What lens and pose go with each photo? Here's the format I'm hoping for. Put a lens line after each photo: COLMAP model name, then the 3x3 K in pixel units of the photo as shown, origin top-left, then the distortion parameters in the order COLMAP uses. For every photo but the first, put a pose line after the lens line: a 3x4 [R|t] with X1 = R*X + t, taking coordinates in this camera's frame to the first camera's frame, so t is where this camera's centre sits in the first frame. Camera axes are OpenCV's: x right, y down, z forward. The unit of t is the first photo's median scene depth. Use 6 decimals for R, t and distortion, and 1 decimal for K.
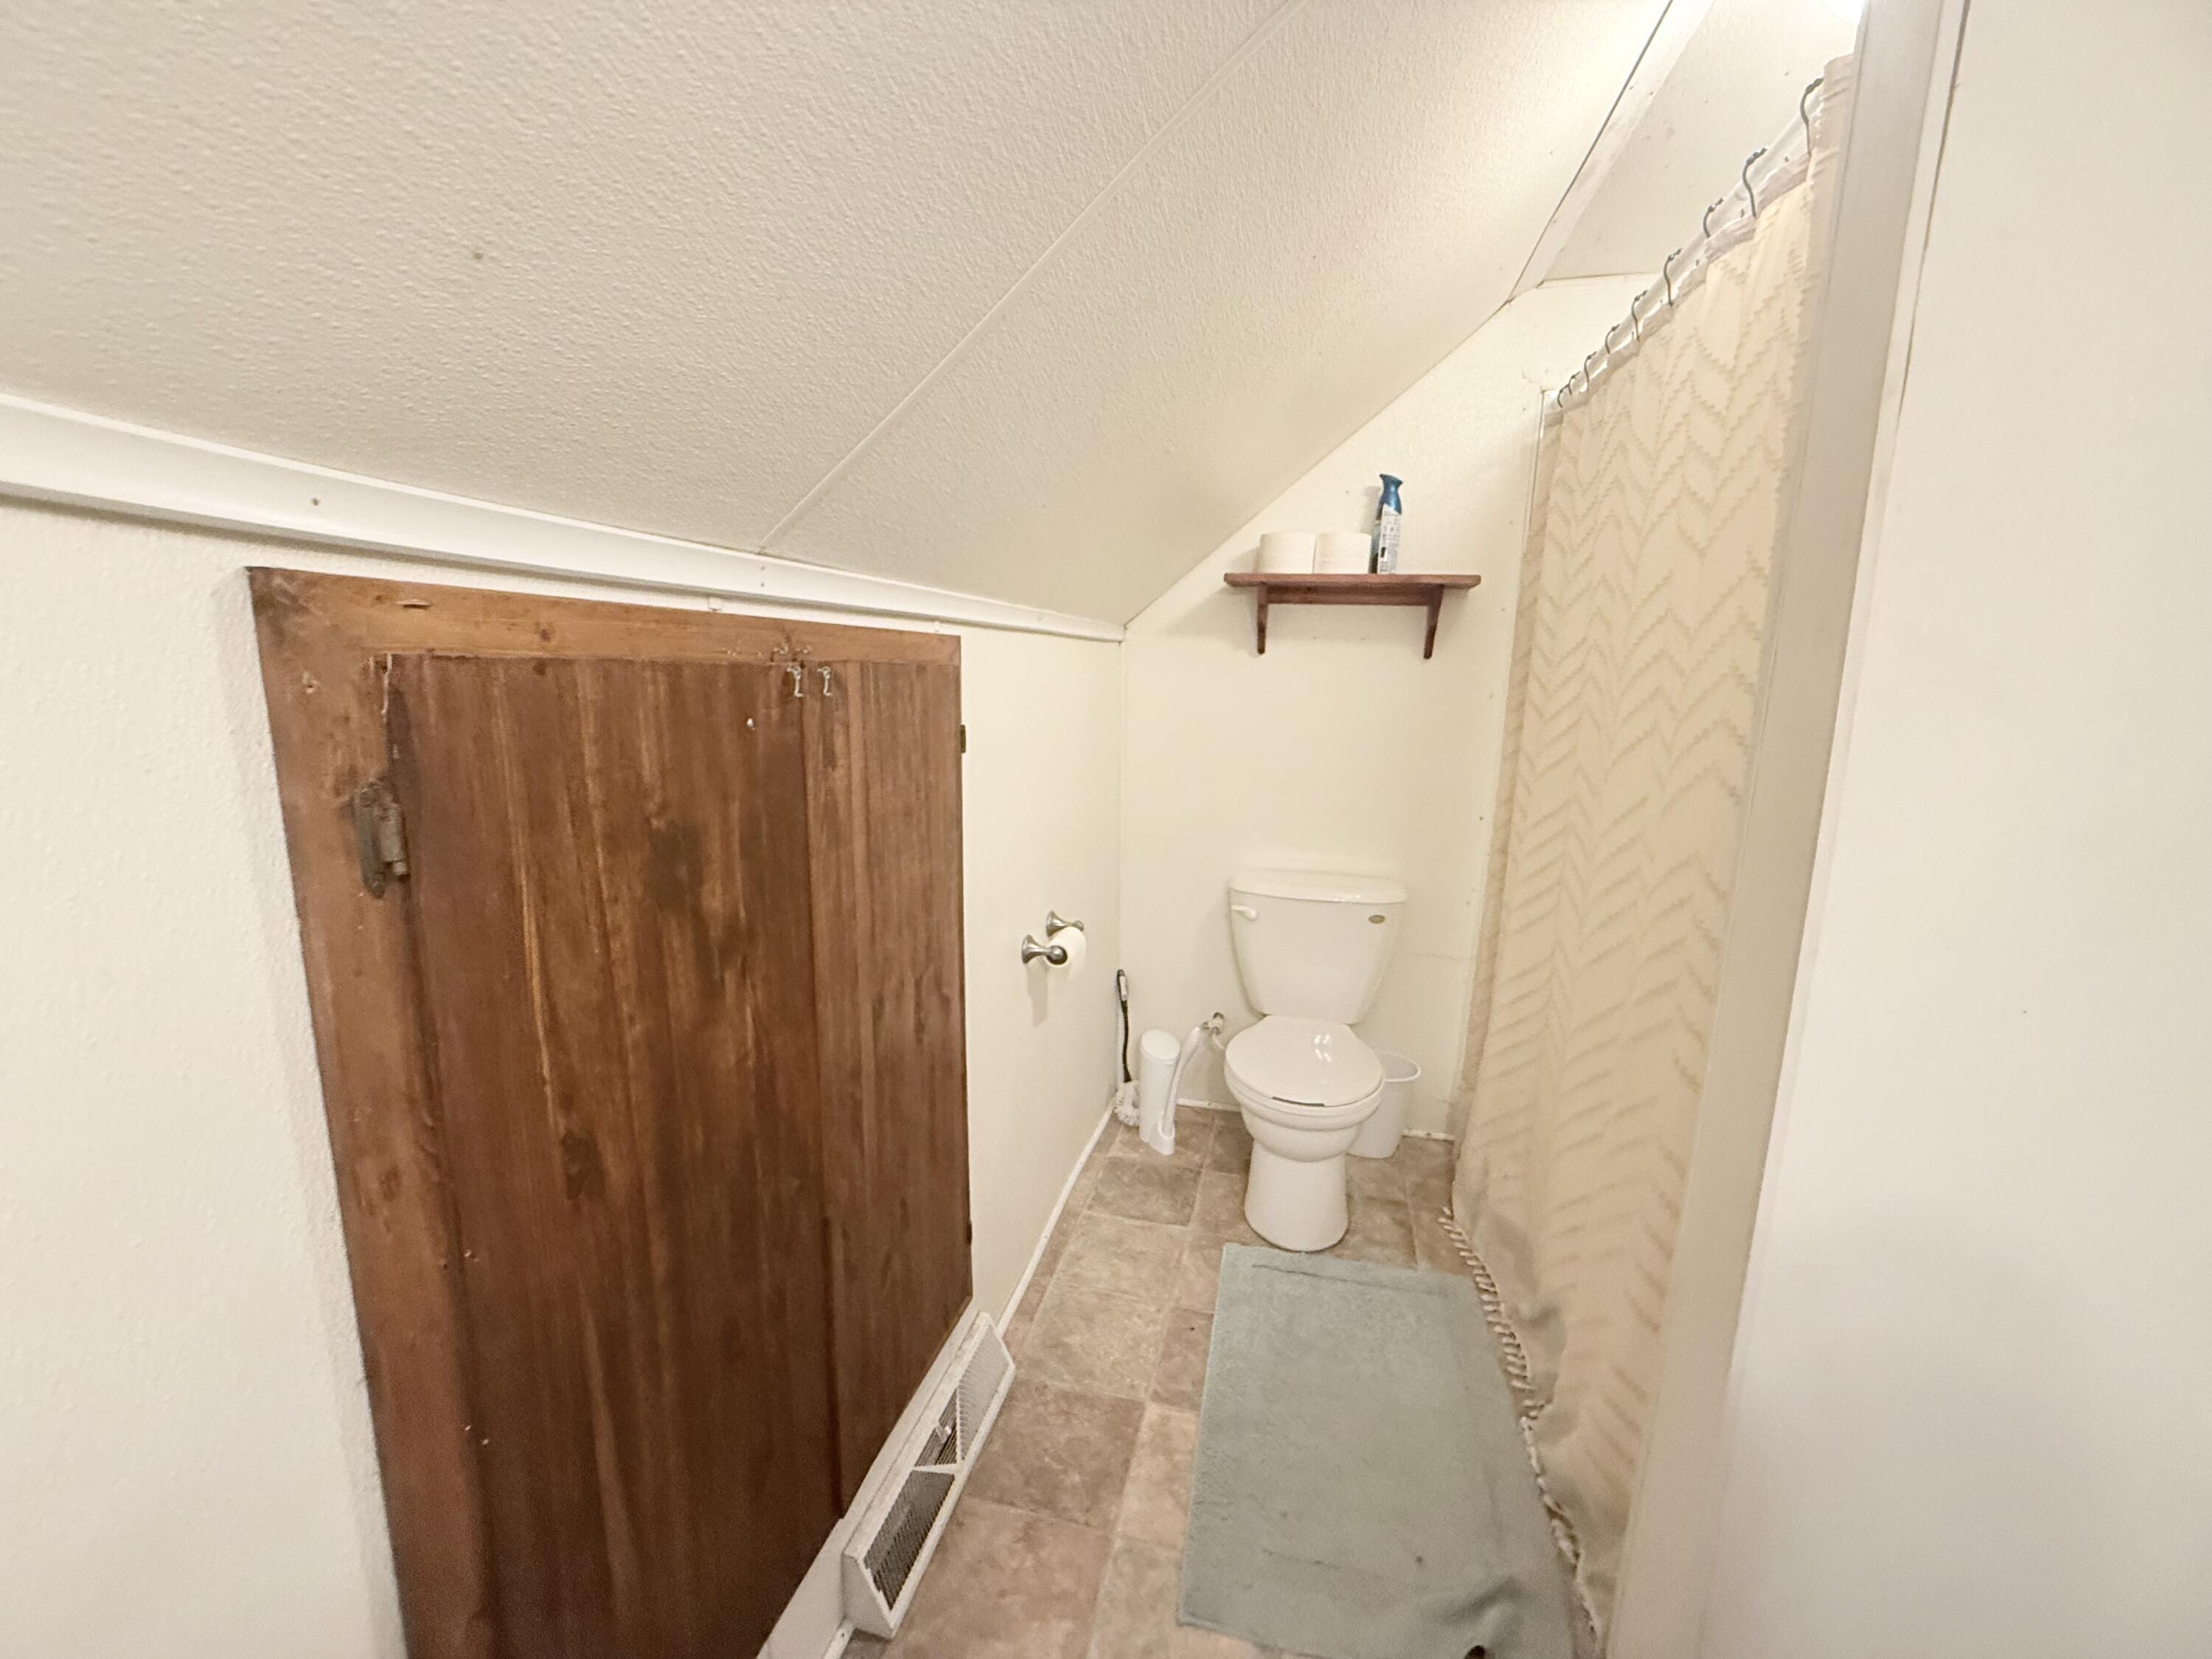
lens RADIAL K [[882.6, 0, 1108.0], [0, 882.6, 829.6], [0, 0, 1]] dist [-0.001491, -0.000003]
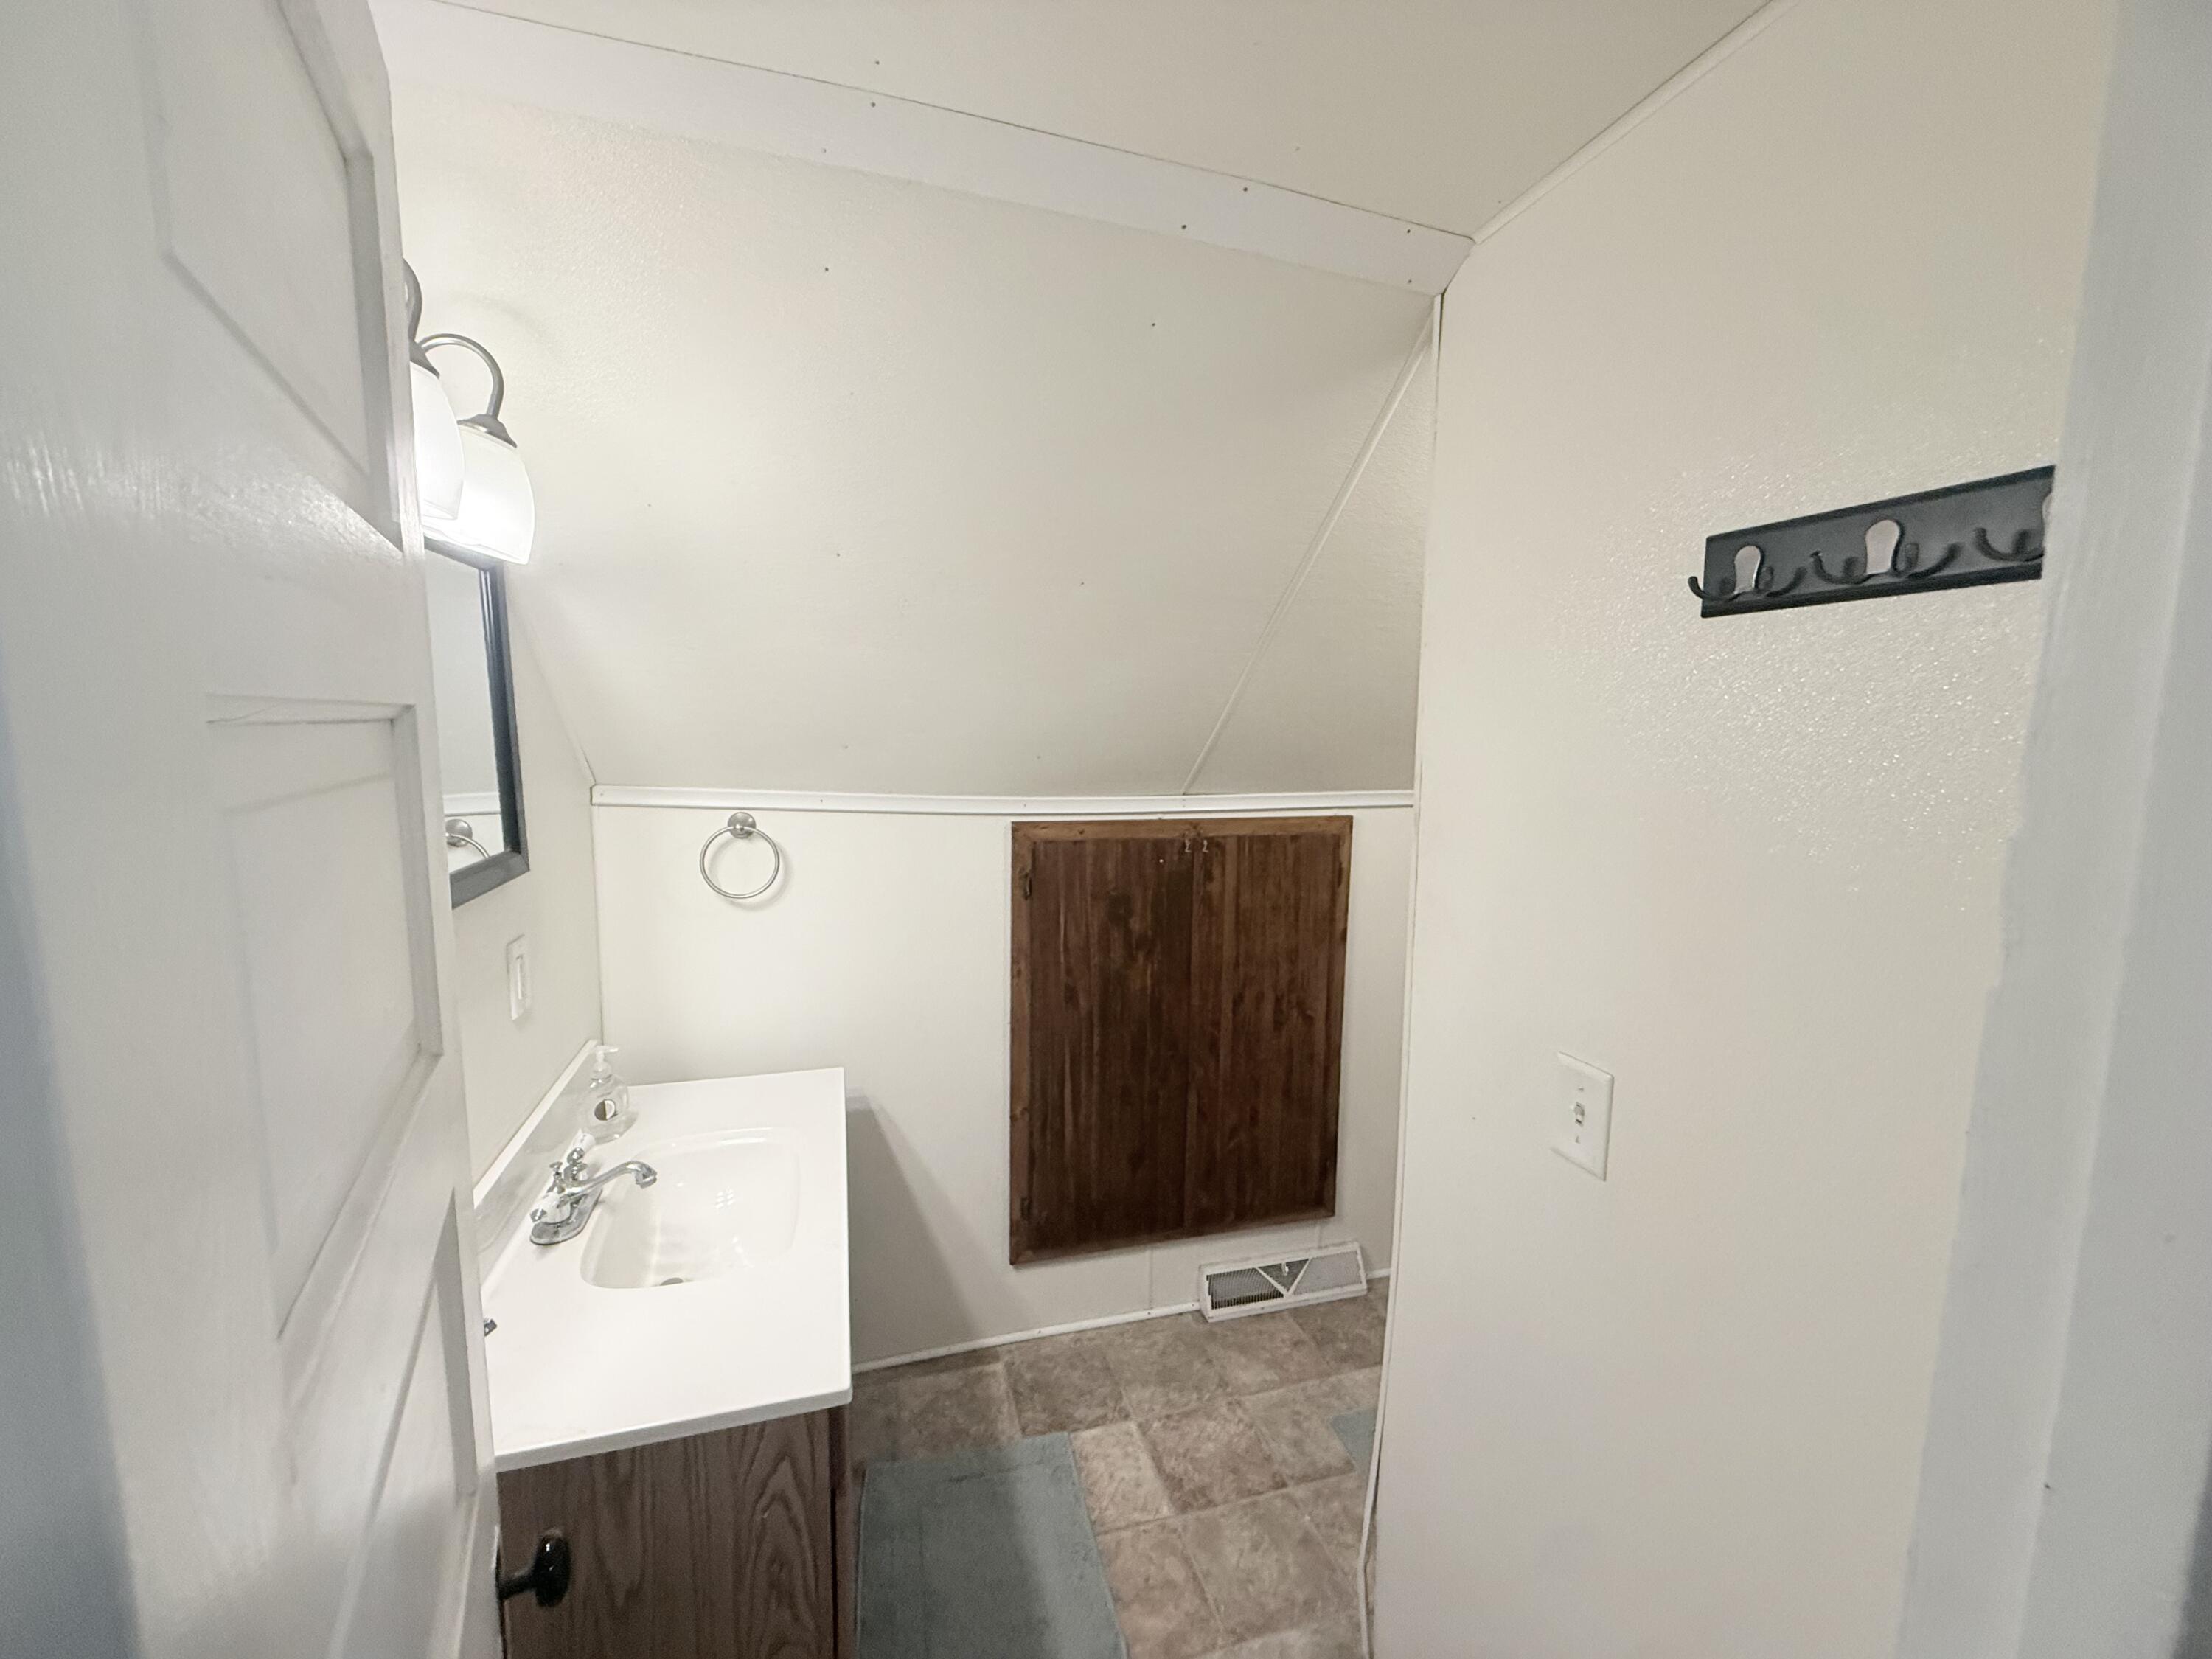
lens RADIAL K [[882.6, 0, 1103.5], [0, 882.6, 830.6], [0, 0, 1]] dist [-0.001491, -0.000003]
pose [[0.510514, 0.093255, -0.854798, 1.729078], [-0.159633, 0.987099, 0.012350, -0.214482], [0.844922, 0.130149, 0.518814, -0.514737]]
